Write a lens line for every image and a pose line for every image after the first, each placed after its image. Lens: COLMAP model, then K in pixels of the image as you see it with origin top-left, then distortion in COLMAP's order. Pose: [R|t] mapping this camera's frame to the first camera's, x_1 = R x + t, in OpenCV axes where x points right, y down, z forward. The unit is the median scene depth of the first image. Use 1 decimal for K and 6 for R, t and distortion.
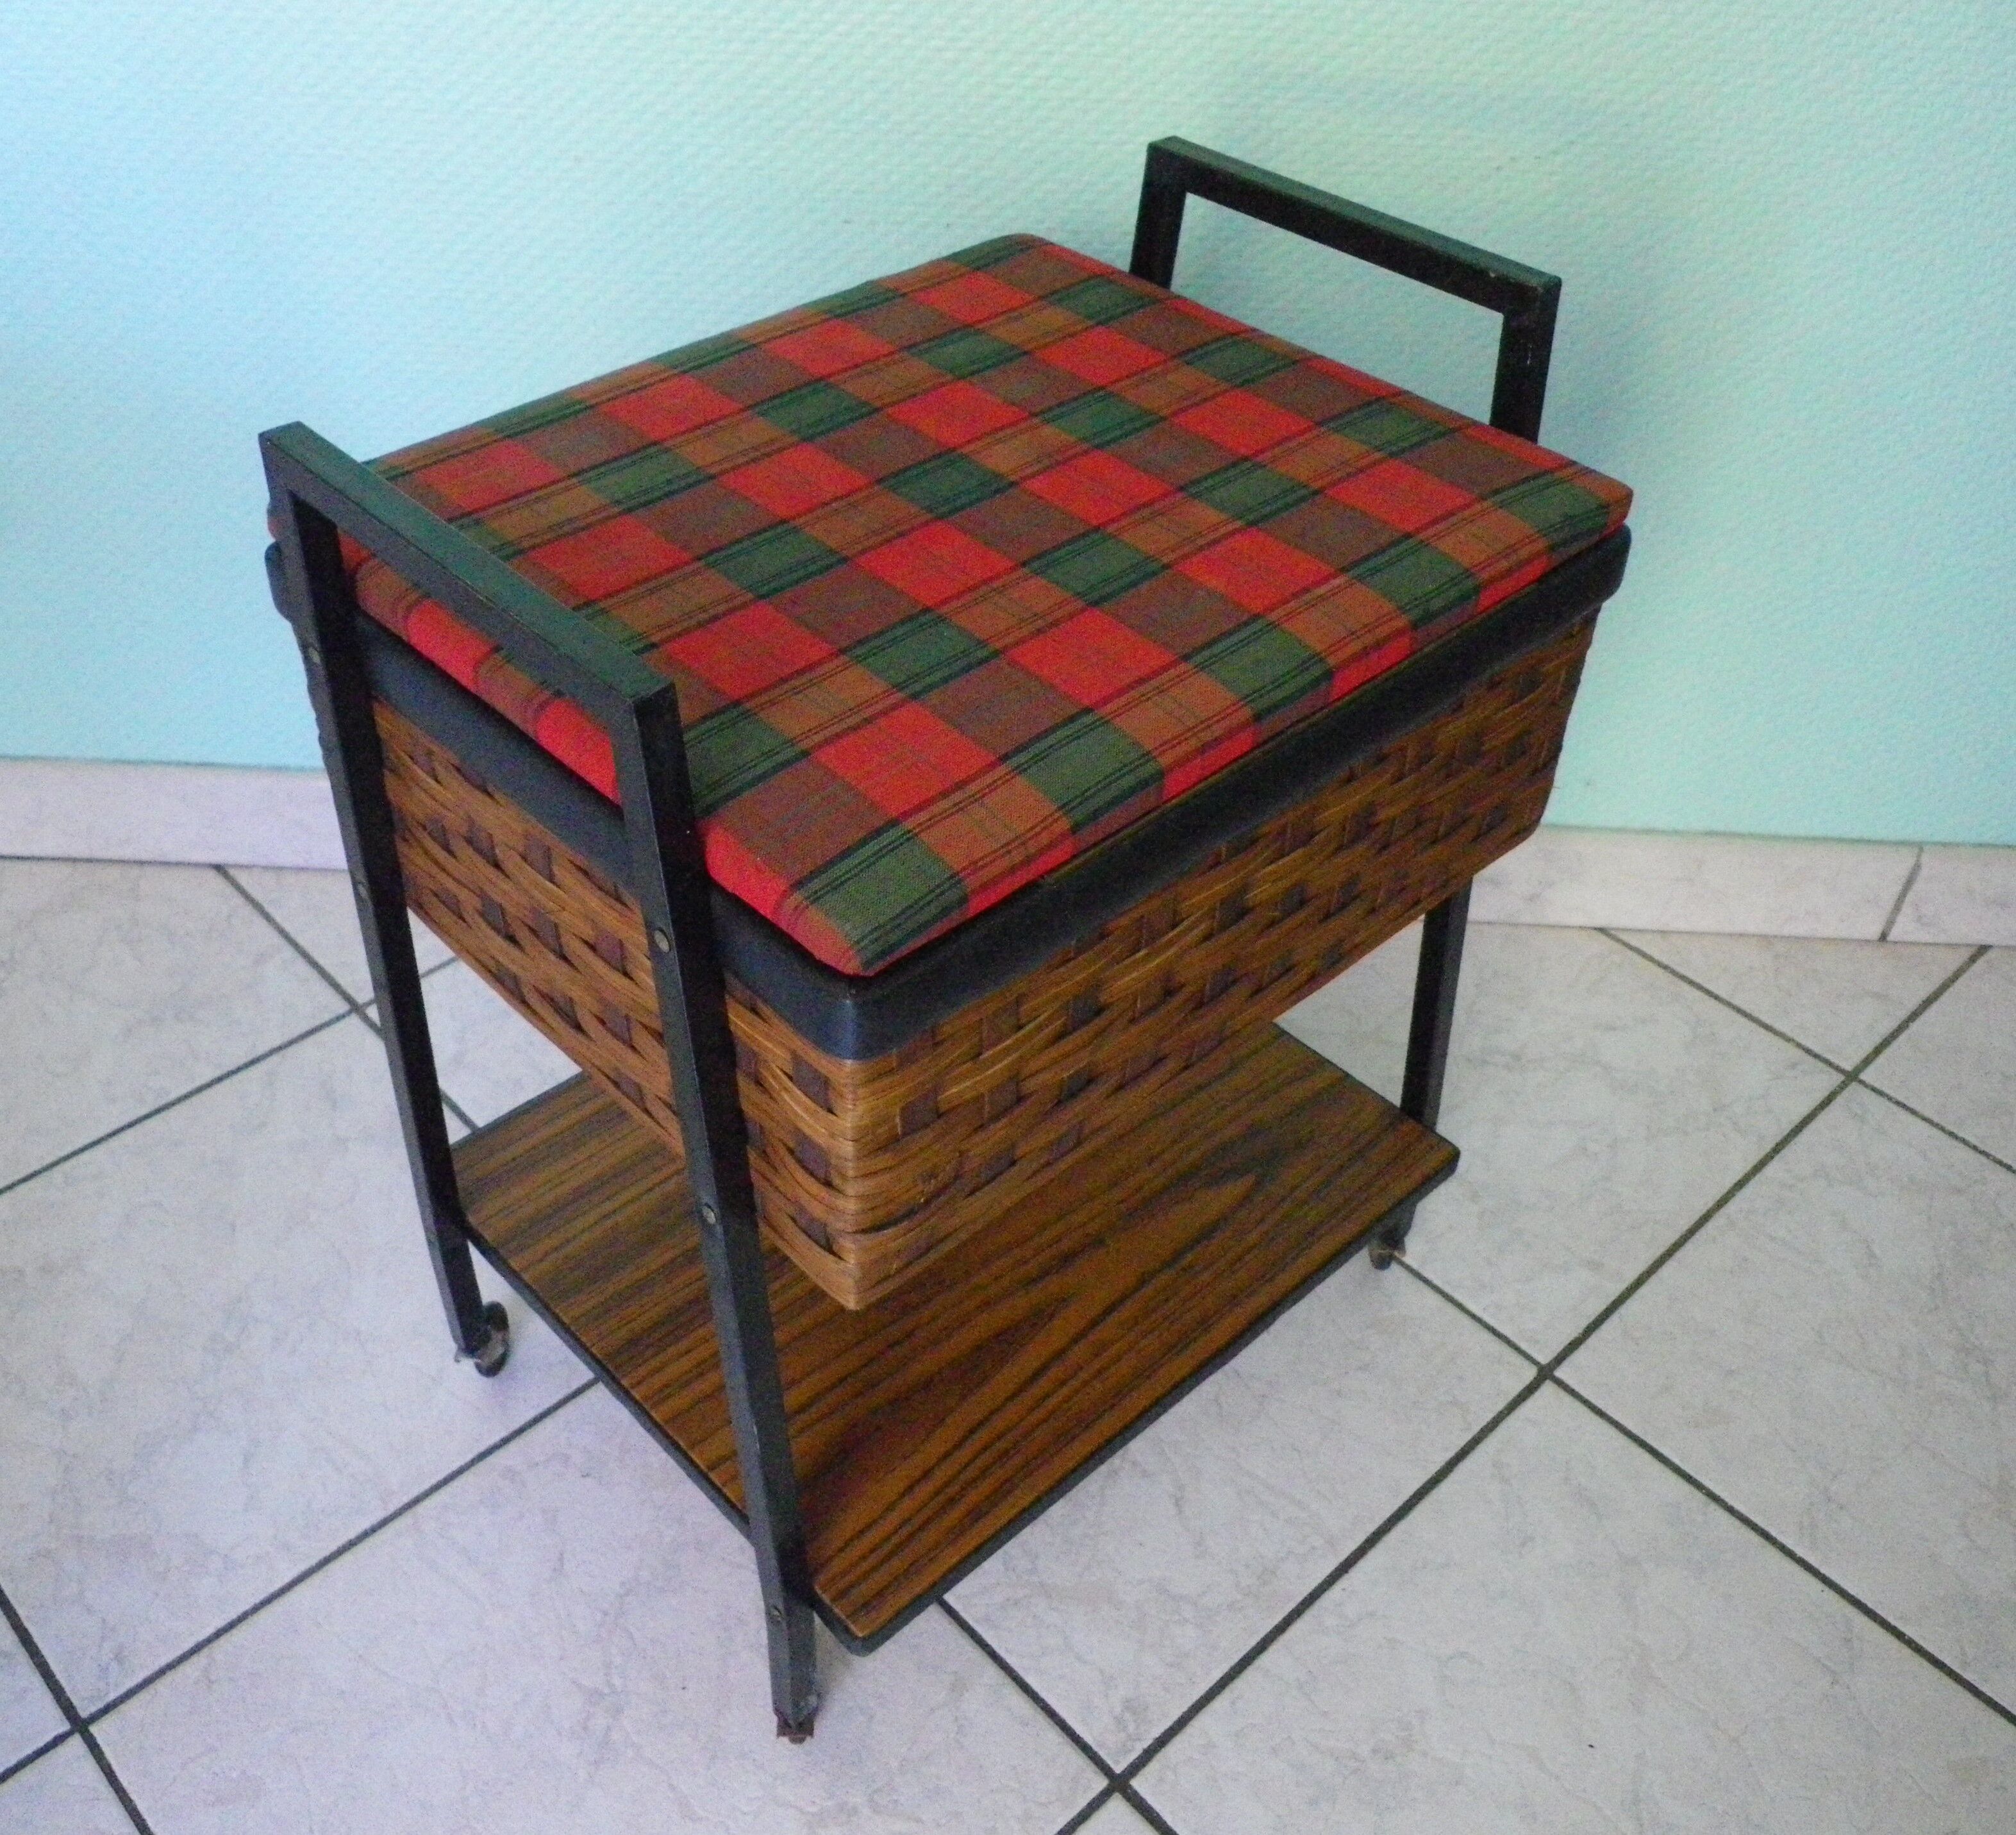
lens RADIAL K [[1934.2, 0, 947.9], [0, 1934.2, 954.0], [0, 0, 1]] dist [-0.008322, 0.000000]
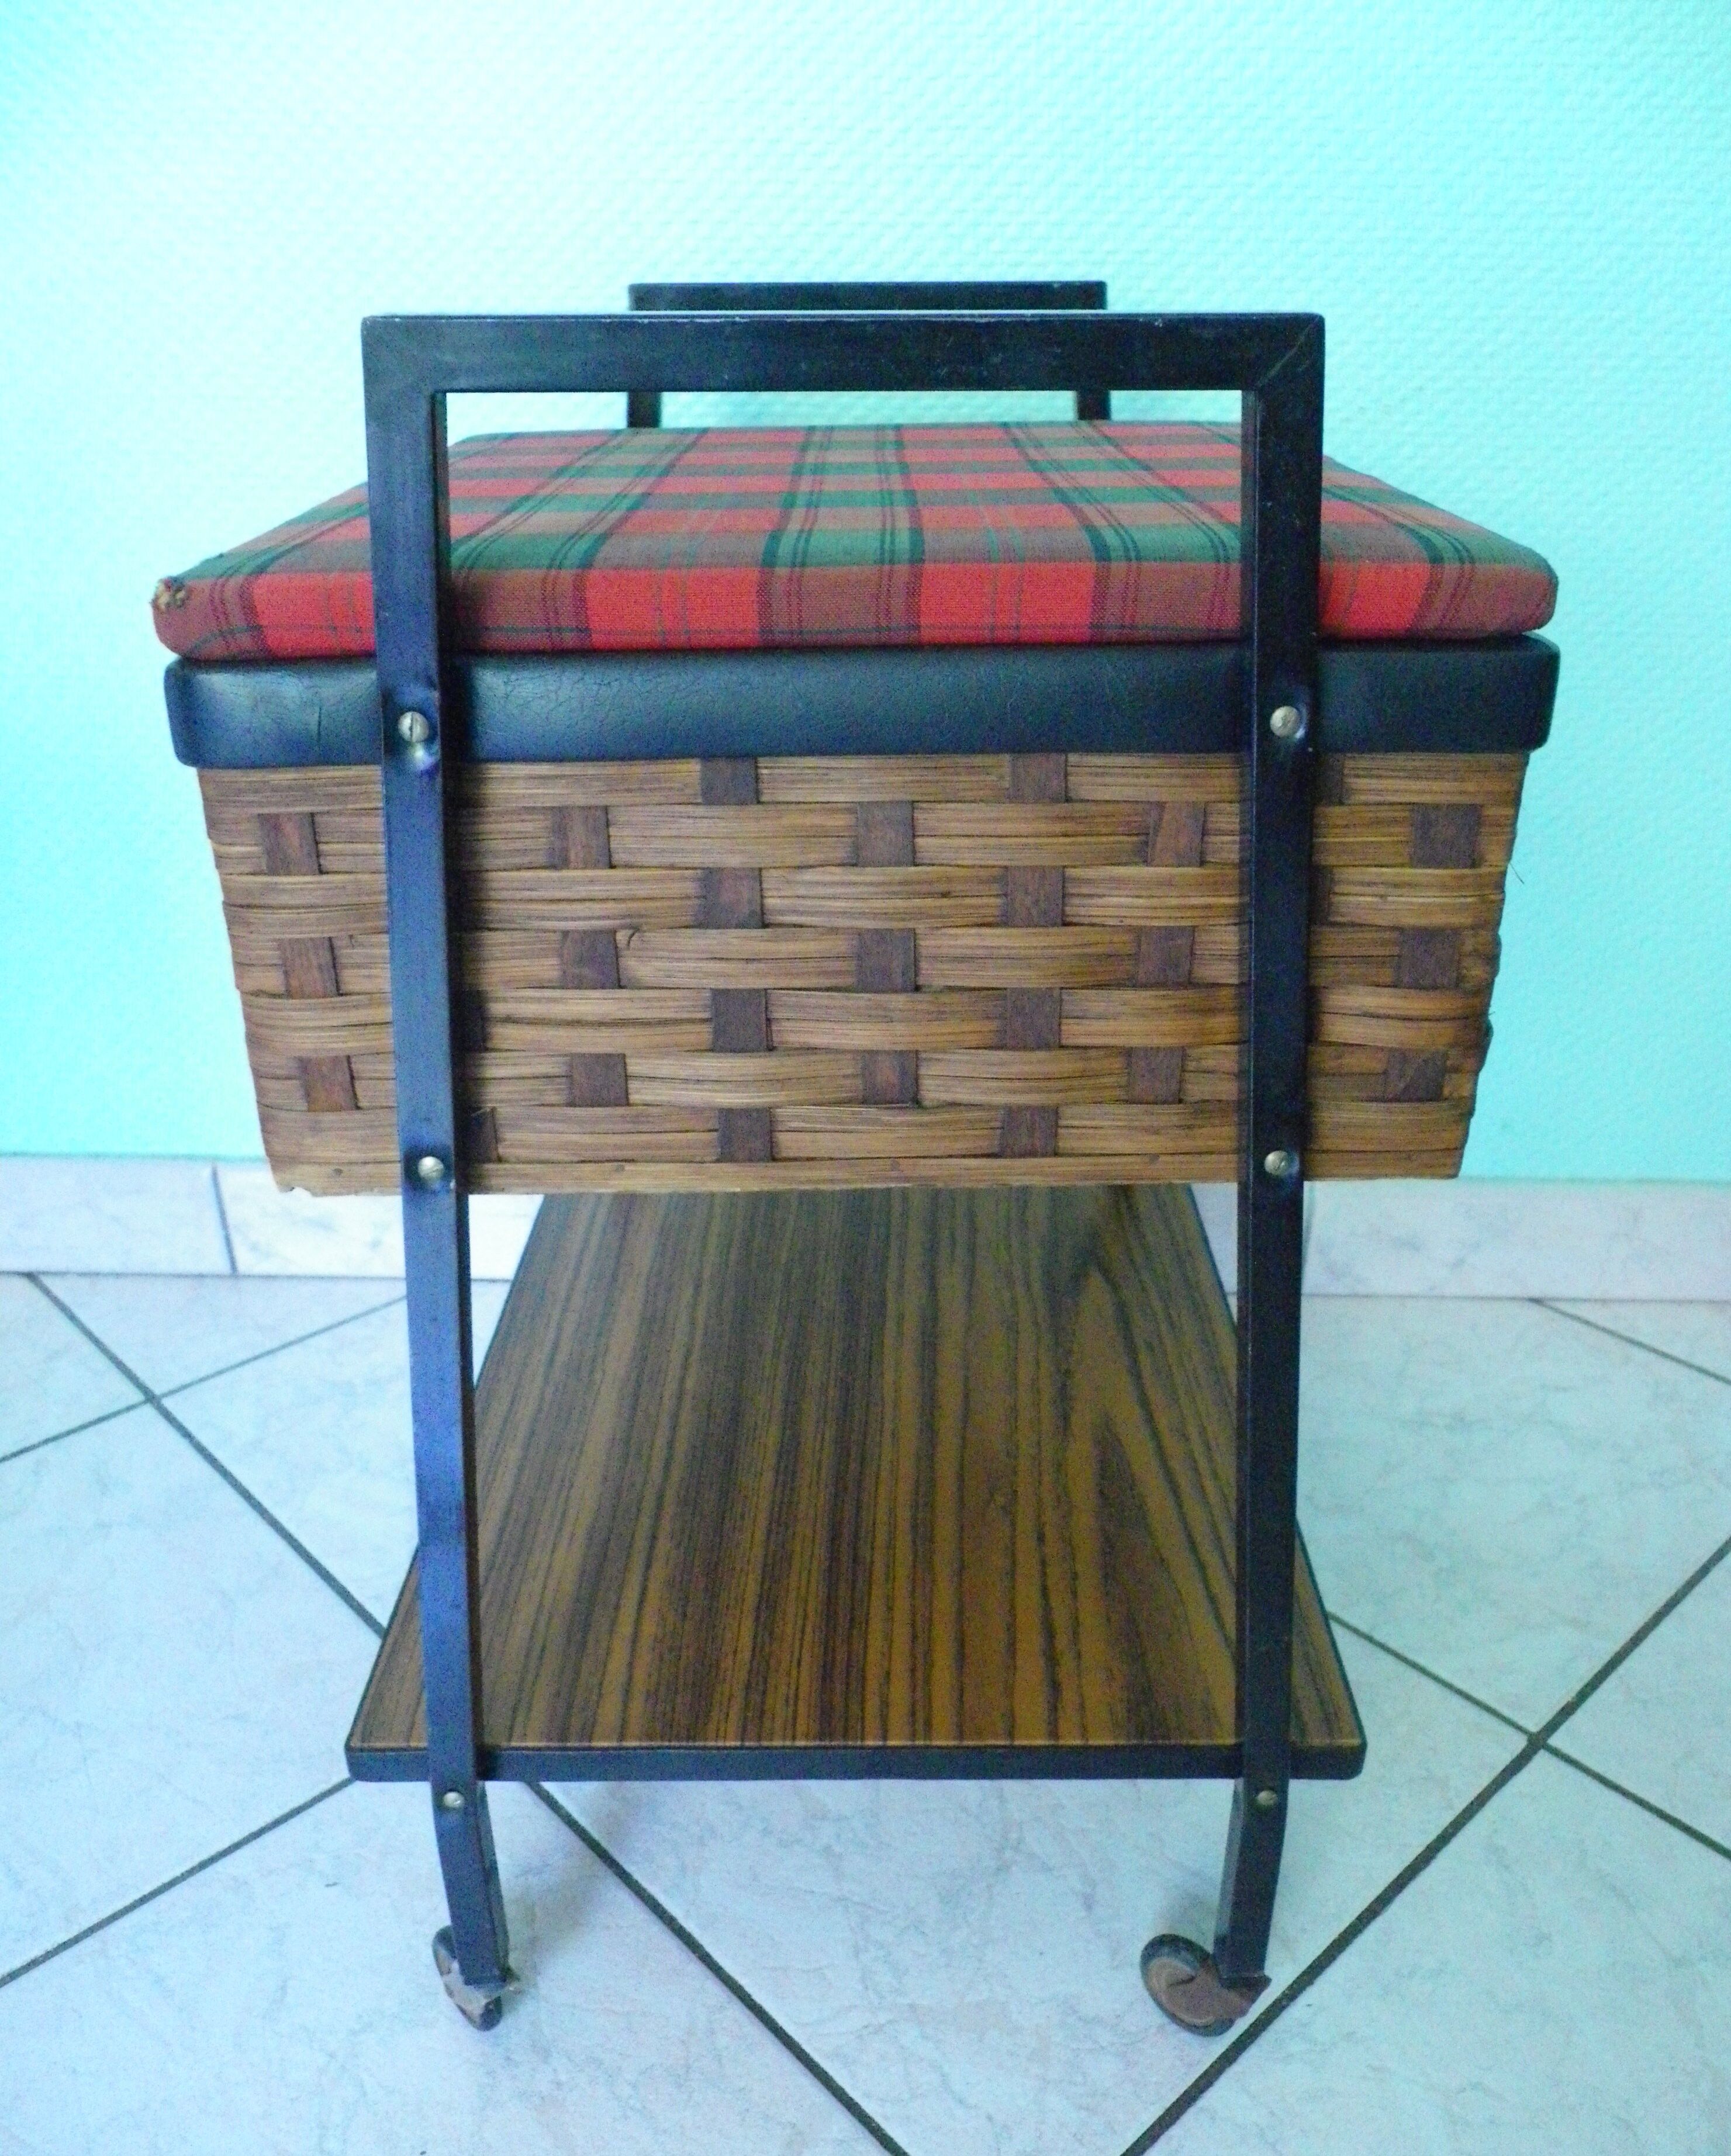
lens RADIAL K [[1769.0, 0, 886.5], [0, 1769.0, 1174.7], [0, 0, 1]] dist [-0.014407, 0.014700]
pose [[0.999686, -0.025020, -0.001329, 0.047390], [0.023893, 0.967922, -0.250114, 0.180383], [0.007545, 0.250004, 0.968216, 0.242409]]
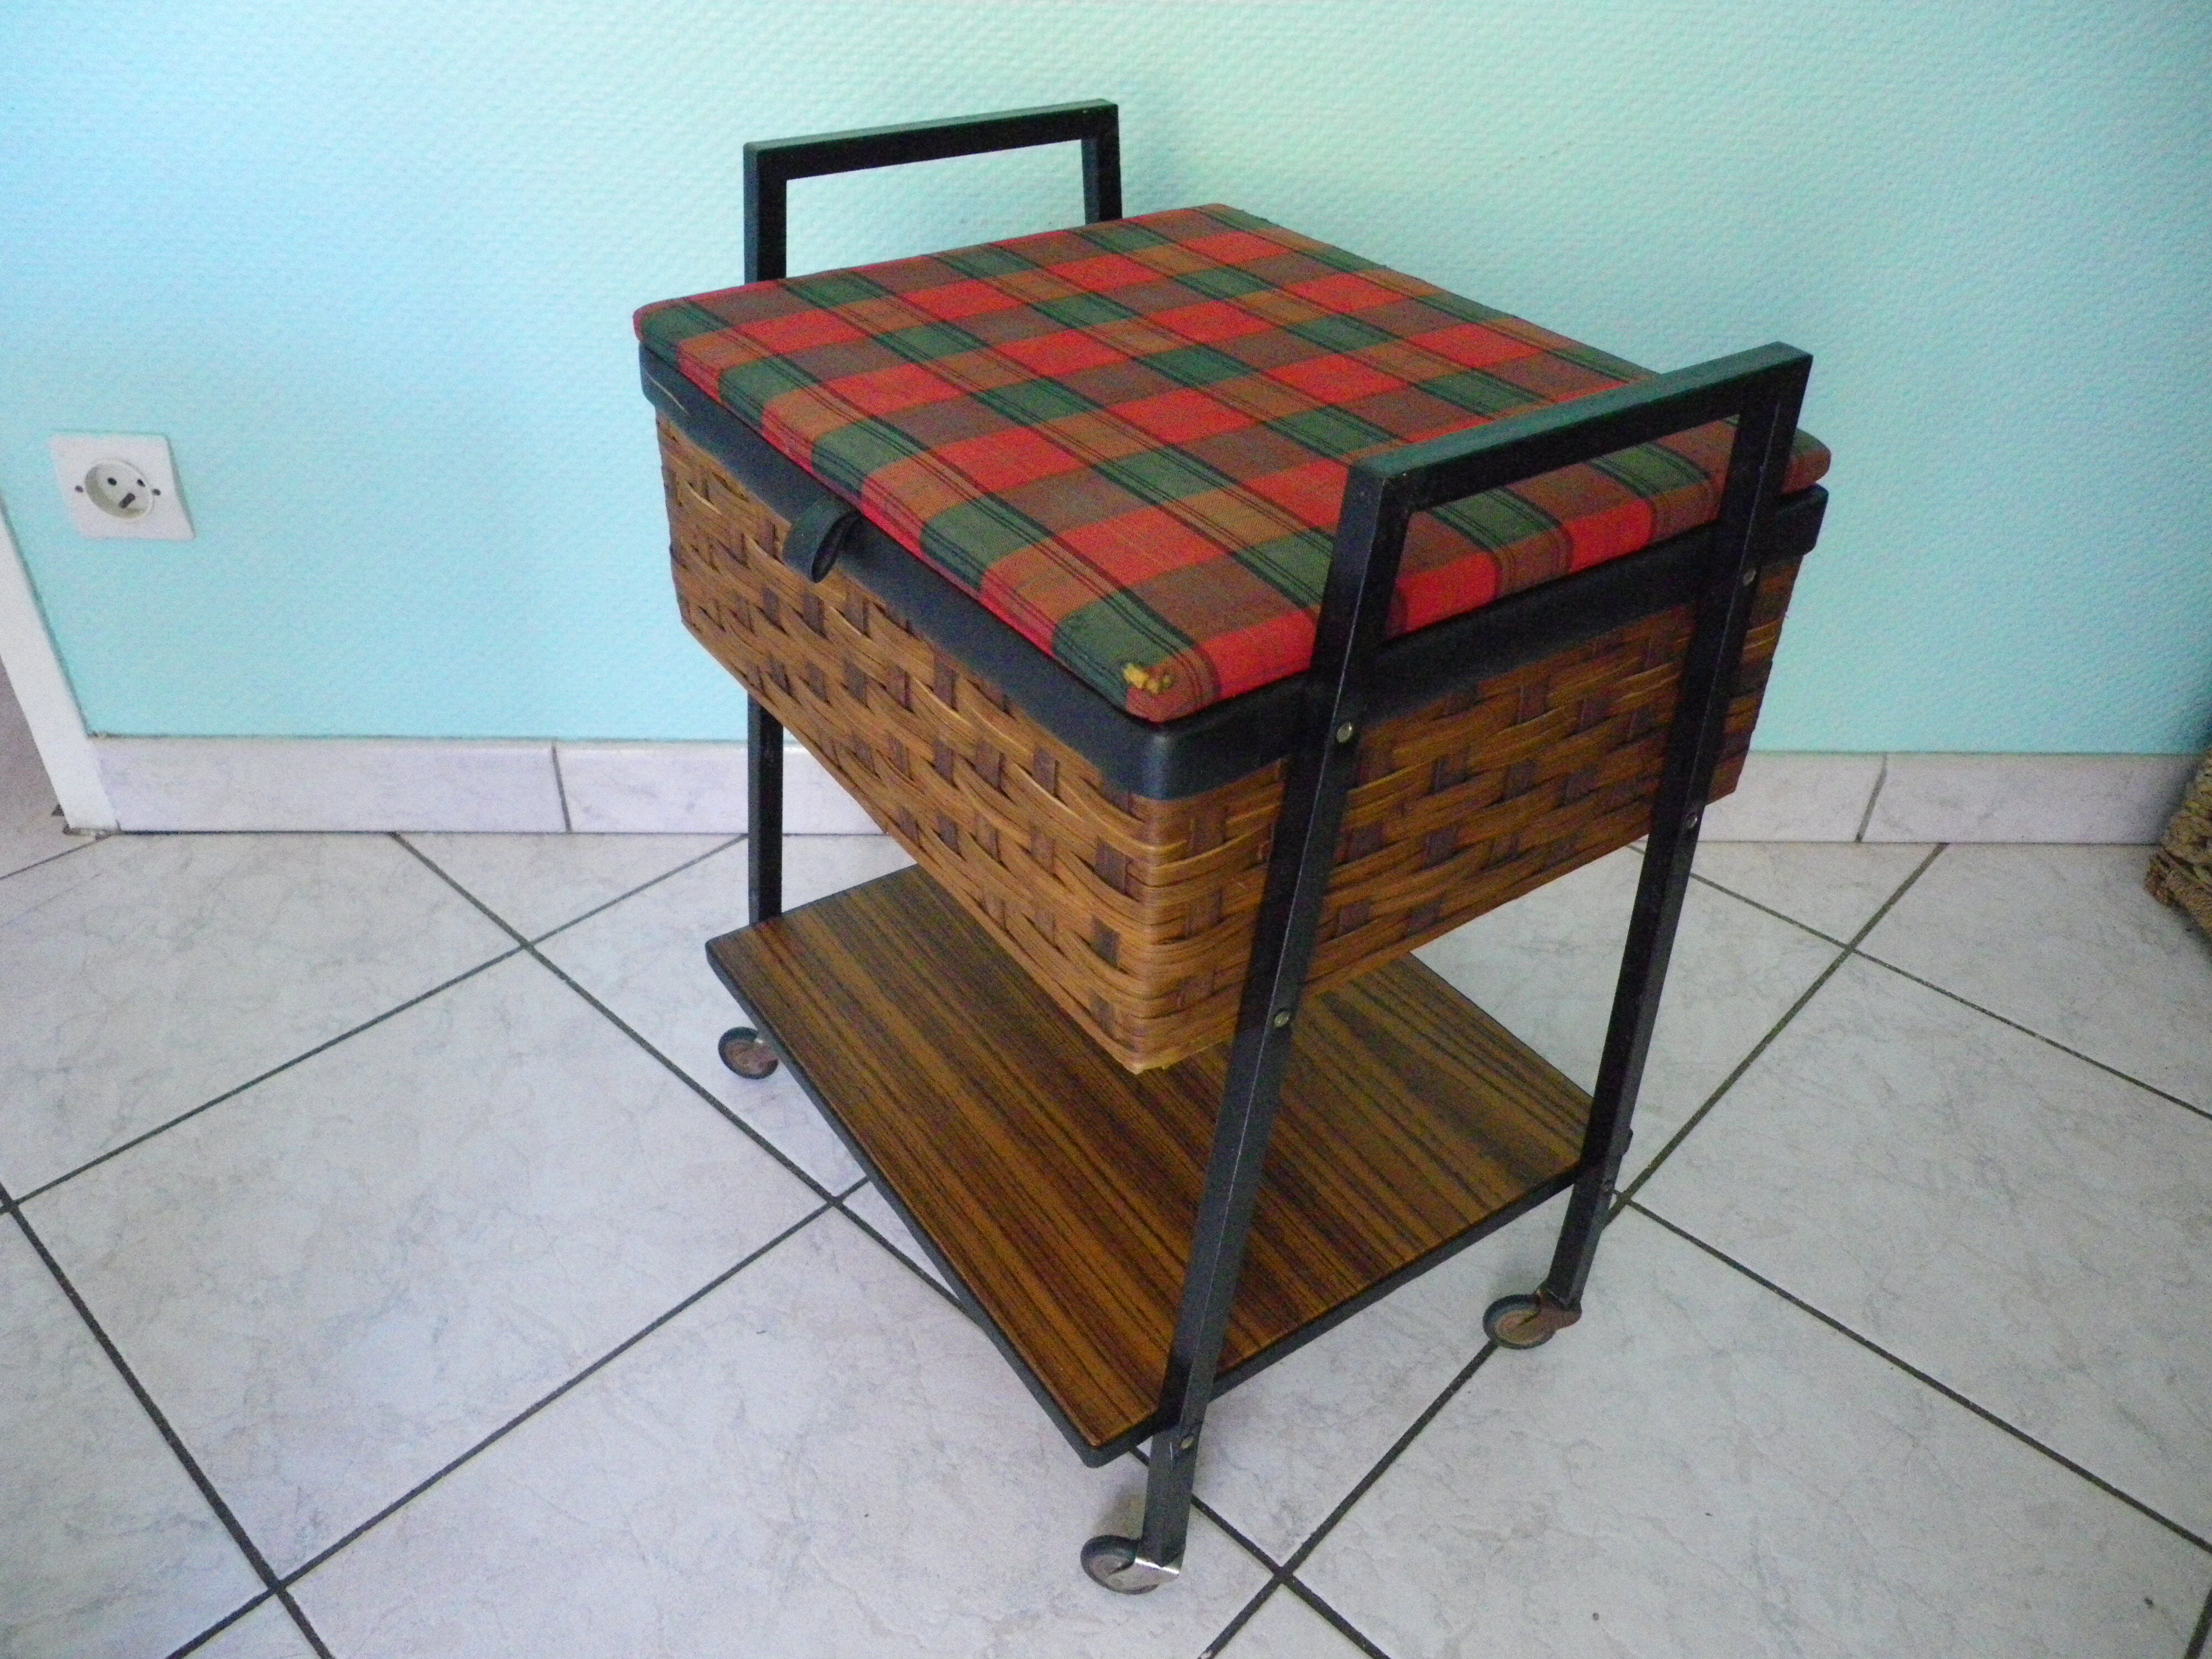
lens RADIAL K [[1671.1, 0, 1108.1], [0, 1671.1, 825.6], [0, 0, 1]] dist [-0.012012, 0.008899]
pose [[0.996898, -0.036314, 0.069831, -0.051901], [0.044410, 0.992004, -0.118133, 0.112752], [-0.064982, 0.120868, 0.990539, 0.041021]]
